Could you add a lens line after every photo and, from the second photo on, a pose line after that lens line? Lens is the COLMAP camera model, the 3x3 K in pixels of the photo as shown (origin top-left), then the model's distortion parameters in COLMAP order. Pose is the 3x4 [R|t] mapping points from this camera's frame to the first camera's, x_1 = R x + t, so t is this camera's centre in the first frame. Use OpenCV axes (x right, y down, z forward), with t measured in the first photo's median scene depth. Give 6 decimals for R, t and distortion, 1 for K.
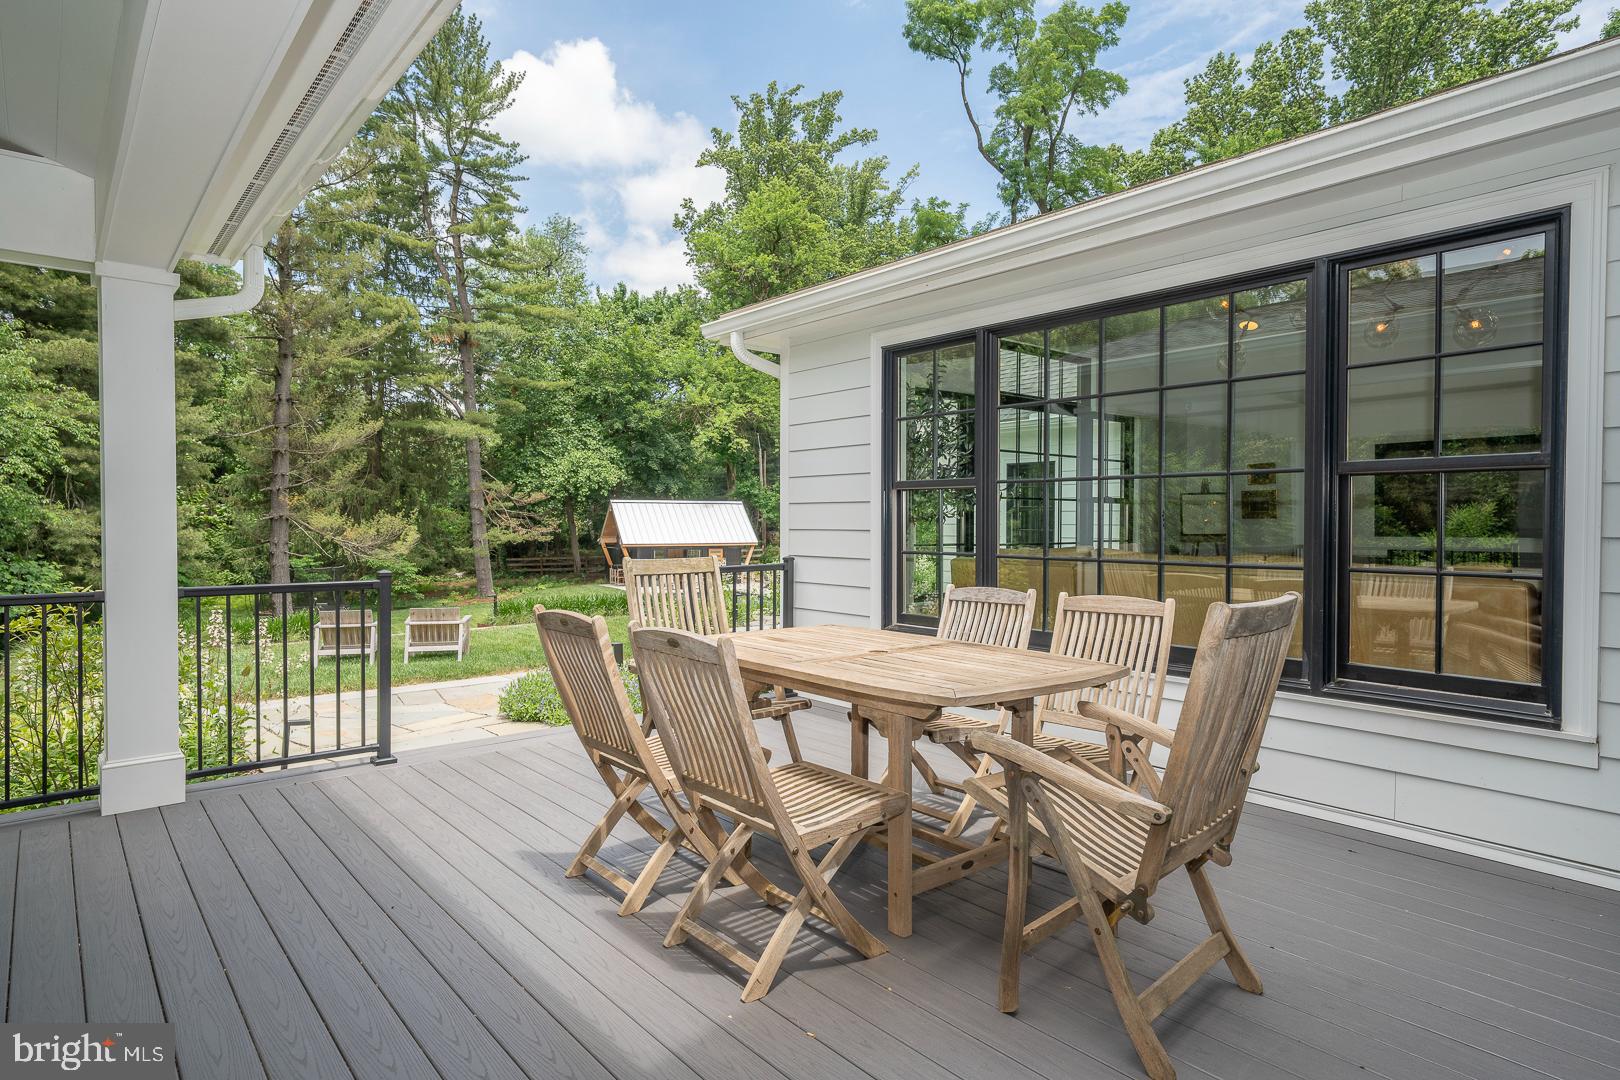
lens RADIAL K [[894.9, 0, 824.6], [0, 894.9, 535.8], [0, 0, 1]] dist [0.017016, 0.001140]
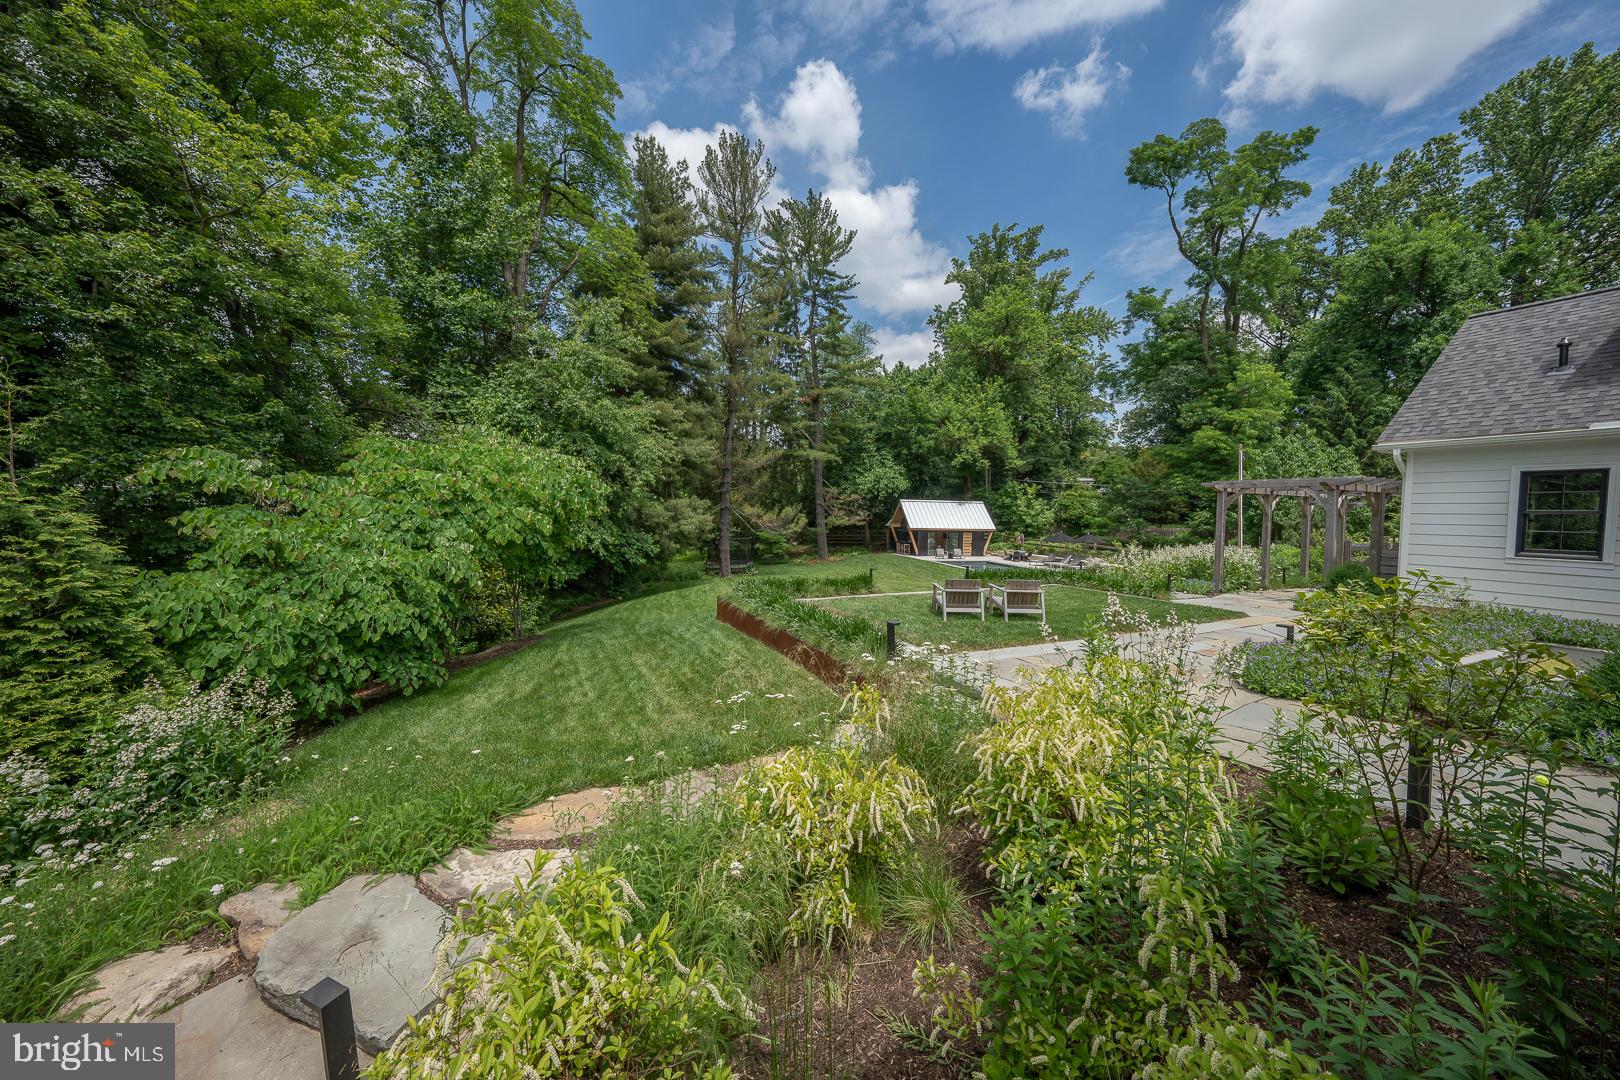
lens RADIAL K [[554.9, 0, 818.4], [0, 554.9, 523.5], [0, 0, 1]] dist [-0.001763, 0.000107]
pose [[0.967284, 0.023960, -0.252560, -0.130909], [-0.023358, 0.999713, 0.005382, -0.000270], [0.252617, 0.000693, 0.967566, 0.032536]]
